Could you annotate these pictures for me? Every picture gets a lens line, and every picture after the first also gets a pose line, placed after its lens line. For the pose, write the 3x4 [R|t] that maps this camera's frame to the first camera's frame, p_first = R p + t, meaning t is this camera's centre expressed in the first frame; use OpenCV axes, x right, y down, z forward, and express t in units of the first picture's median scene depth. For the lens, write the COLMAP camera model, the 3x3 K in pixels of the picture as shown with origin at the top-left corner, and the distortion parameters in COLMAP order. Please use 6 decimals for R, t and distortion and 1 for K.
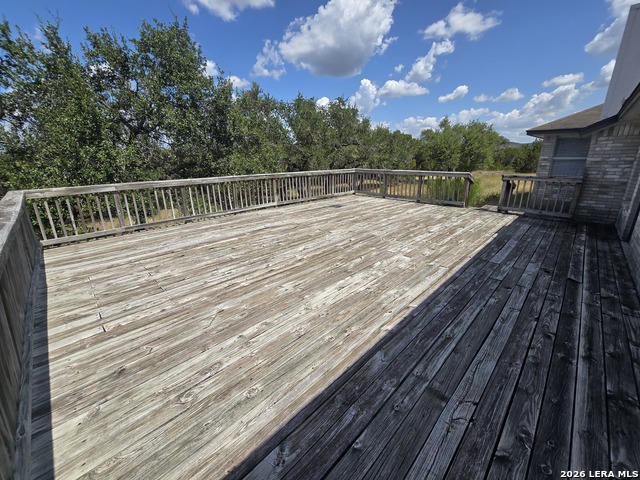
lens RADIAL K [[261.7, 0, 320.0], [0, 261.7, 240.0], [0, 0, 1]] dist [-0.001718, -0.000163]
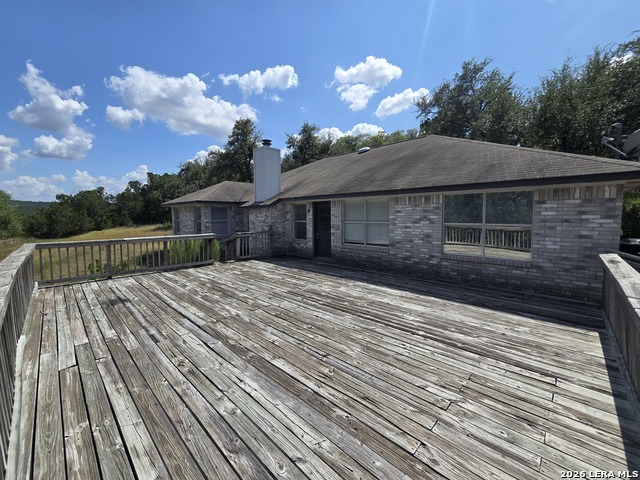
lens RADIAL K [[261.7, 0, 320.0], [0, 261.7, 240.0], [0, 0, 1]] dist [-0.001718, -0.000163]
pose [[-0.008777, -0.086209, 0.996238, -1.255124], [0.312906, 0.946007, 0.084619, -0.396177], [-0.949744, 0.312472, 0.018672, 1.181023]]
